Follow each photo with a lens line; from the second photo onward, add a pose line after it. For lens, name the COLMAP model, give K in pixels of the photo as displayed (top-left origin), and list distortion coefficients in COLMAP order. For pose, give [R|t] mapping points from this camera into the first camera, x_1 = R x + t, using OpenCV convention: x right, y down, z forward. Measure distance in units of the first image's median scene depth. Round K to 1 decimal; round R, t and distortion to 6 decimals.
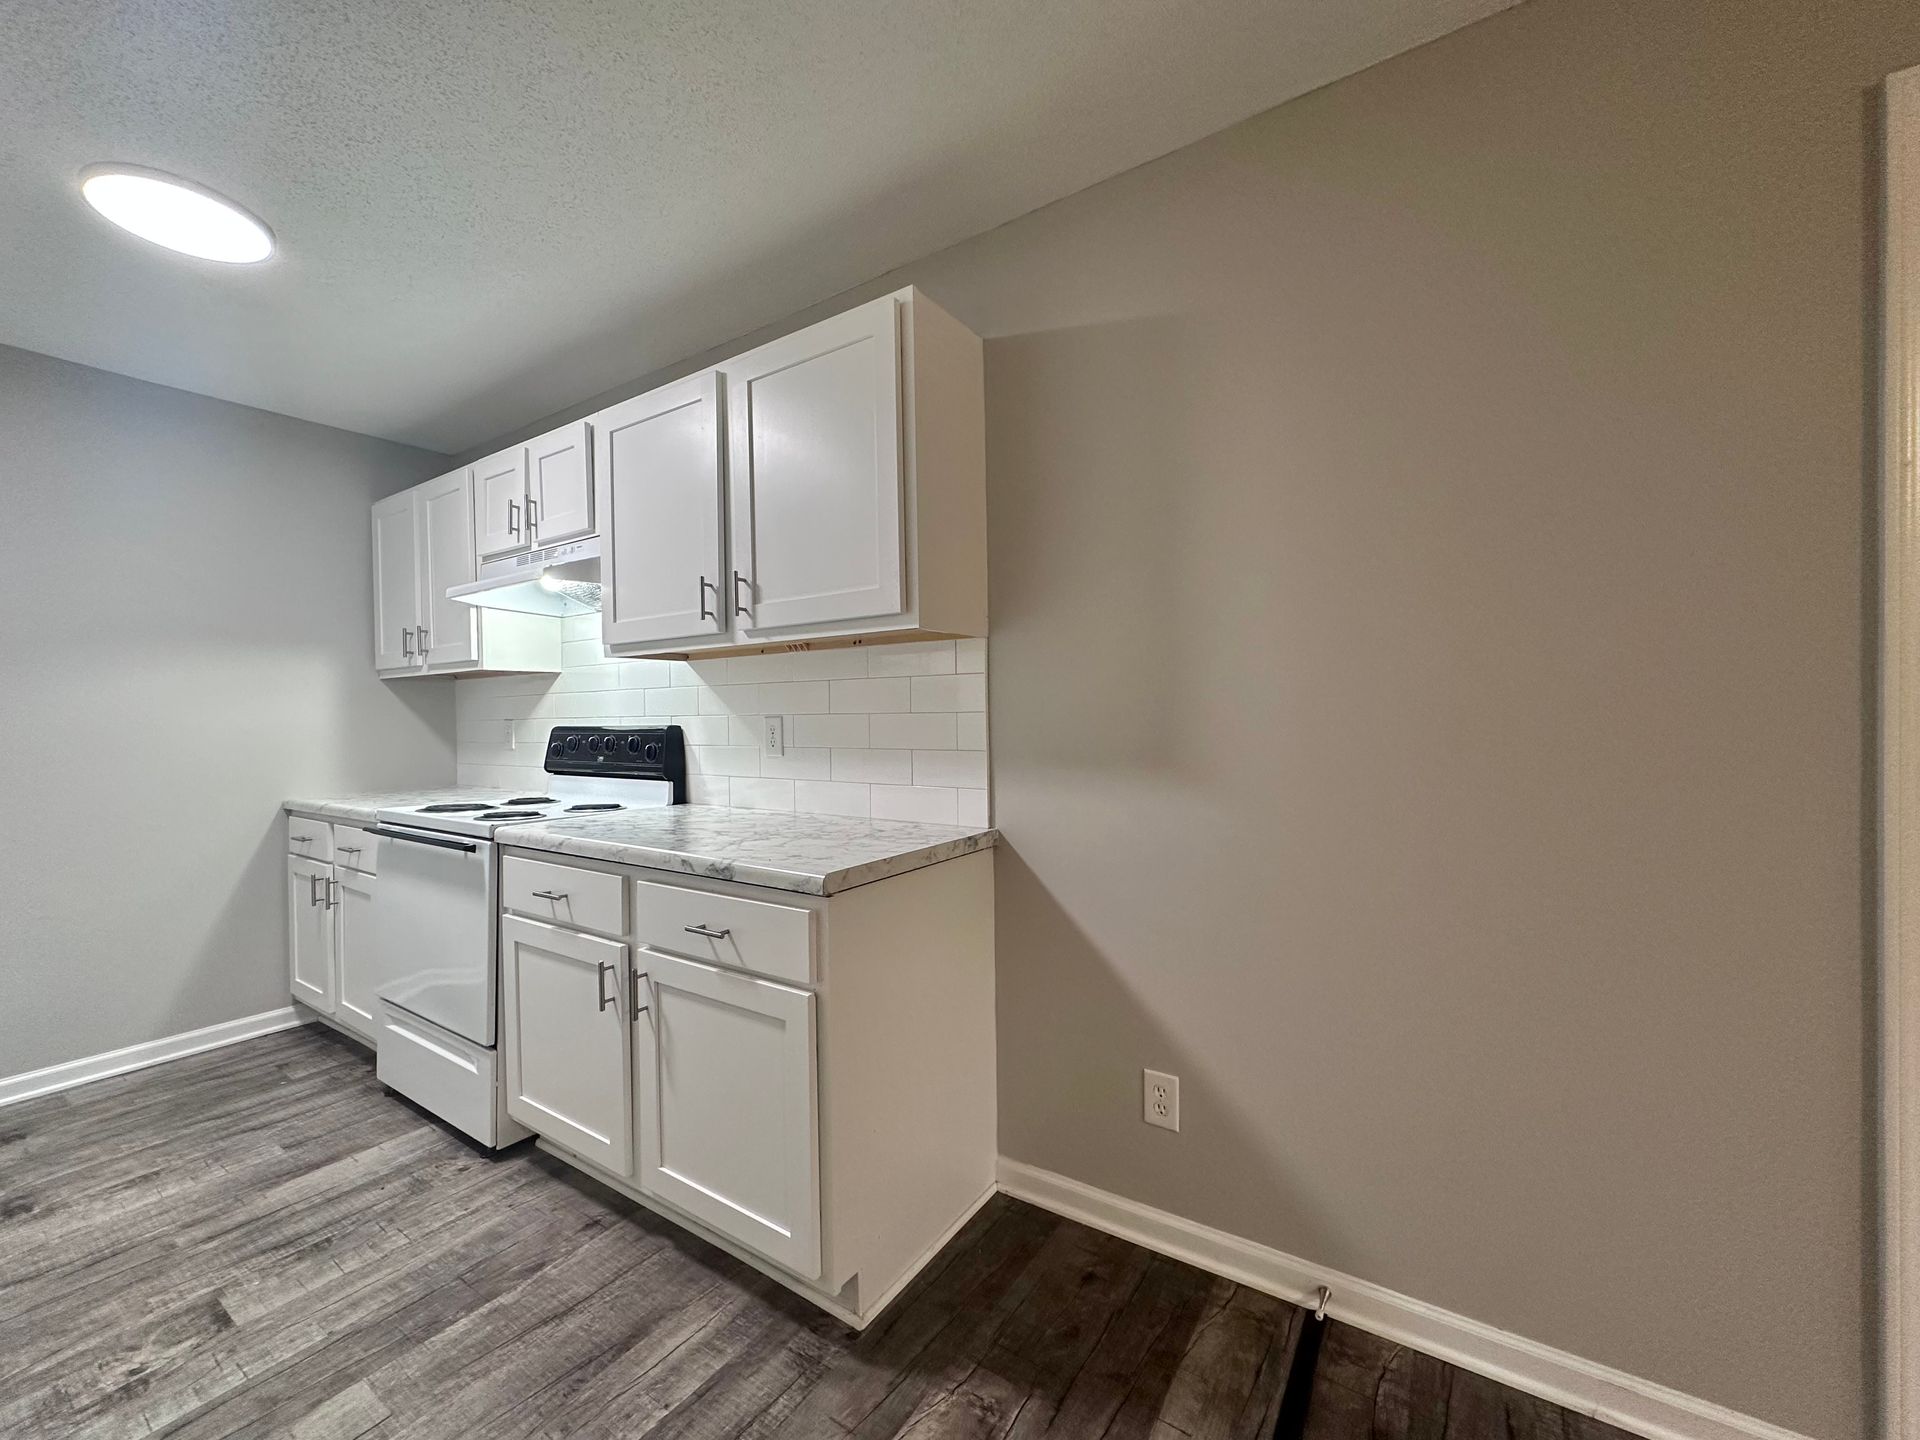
lens RADIAL K [[763.8, 0, 963.6], [0, 763.8, 720.1], [0, 0, 1]] dist [-0.003865, 0.000529]
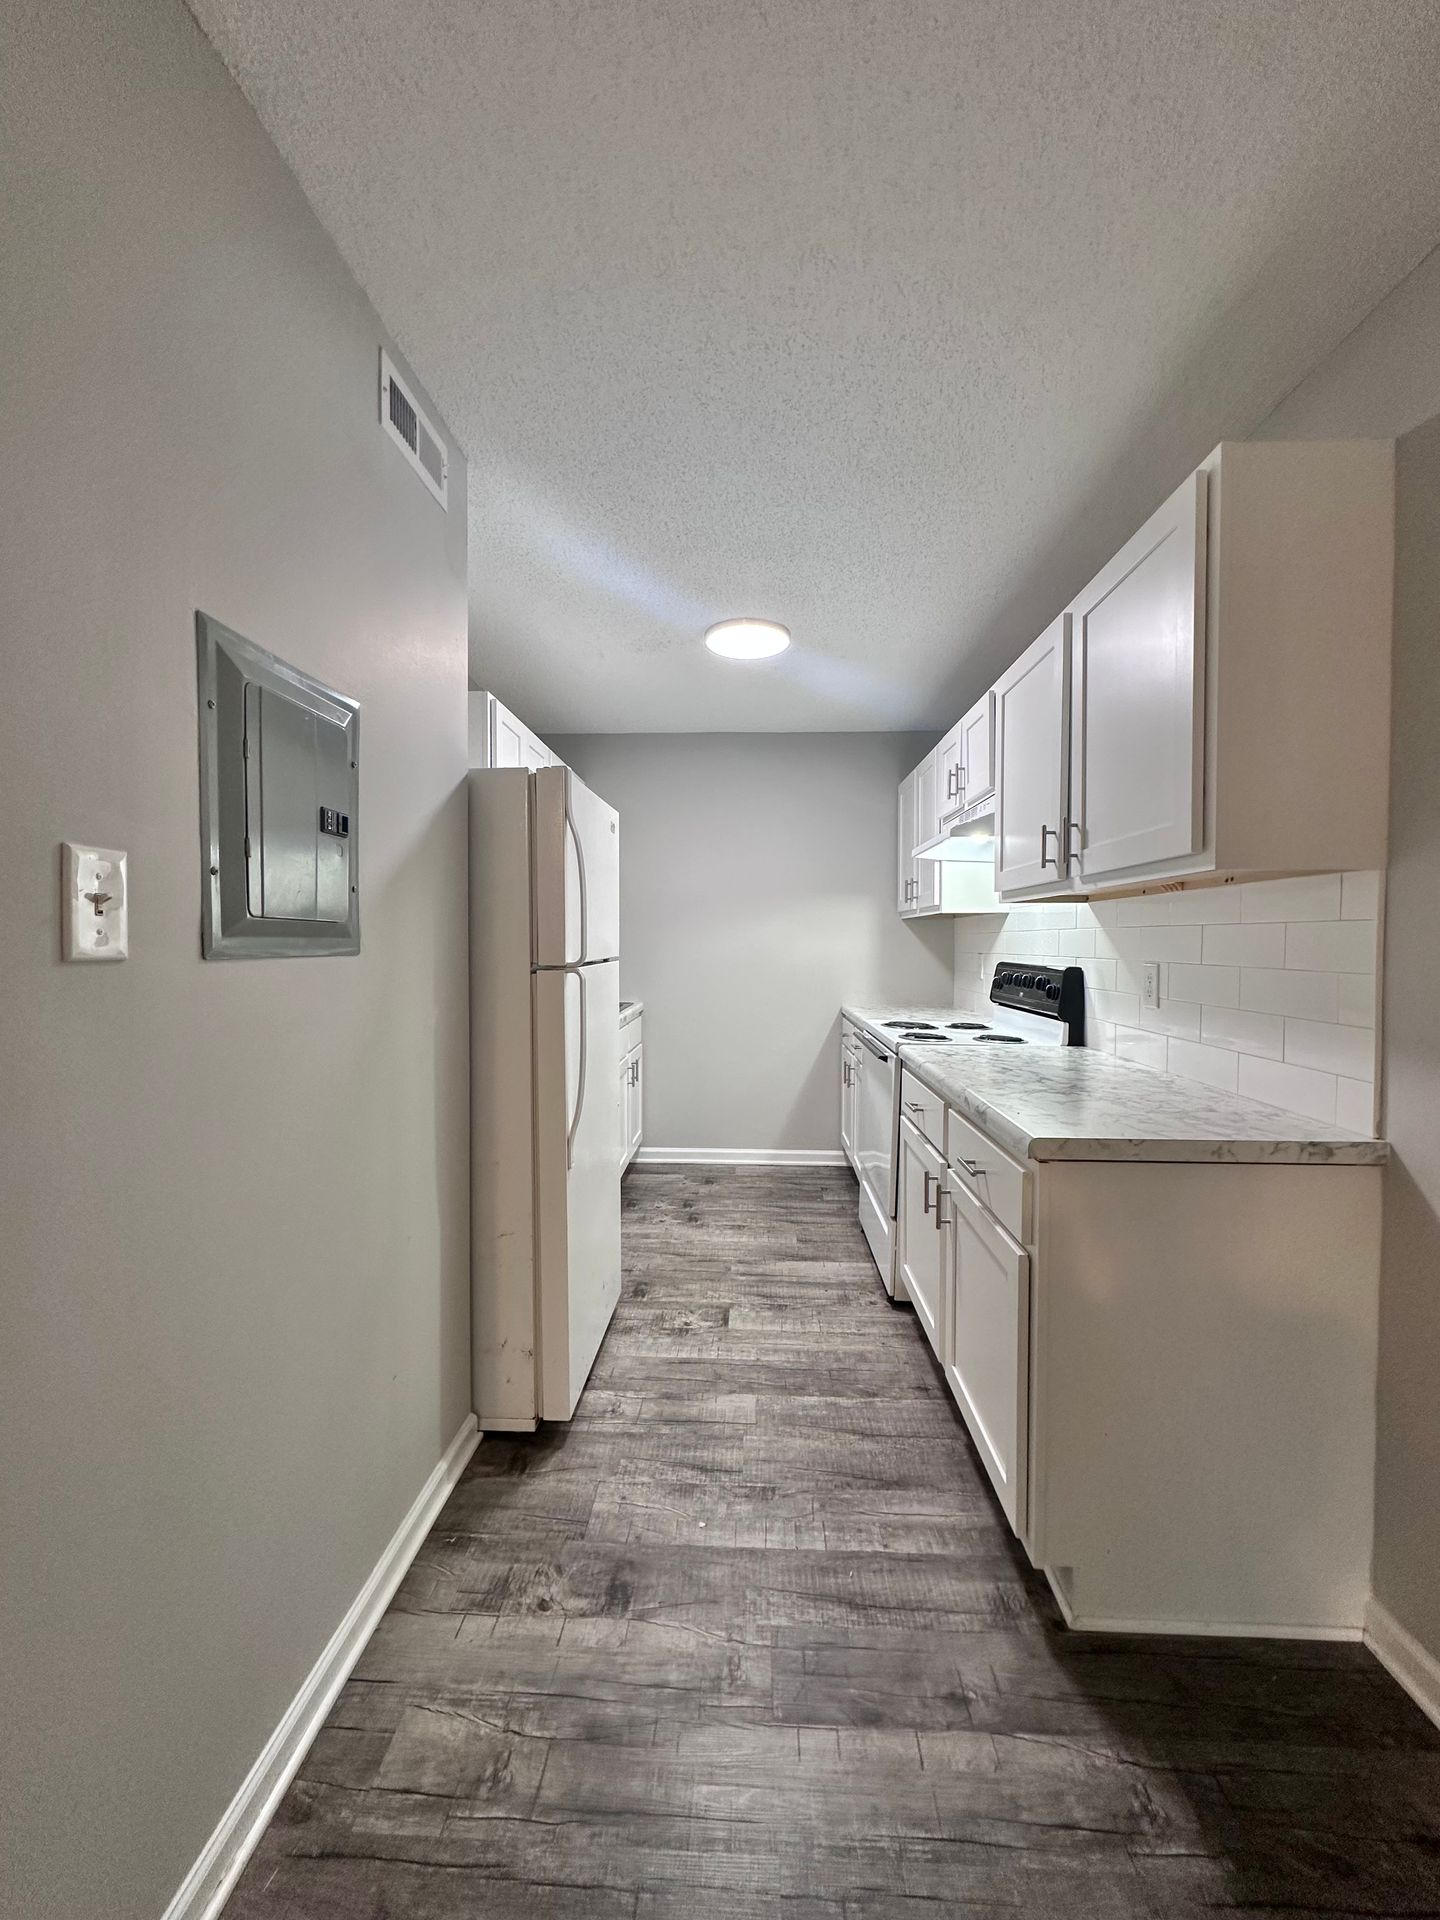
lens RADIAL K [[763.8, 0, 714.5], [0, 763.8, 957.0], [0, 0, 1]] dist [-0.003865, 0.000529]
pose [[0.506345, 0.033381, -0.861684, 0.358732], [-0.014819, 0.999440, 0.030010, -0.042732], [0.862203, -0.002426, 0.506556, 0.122902]]
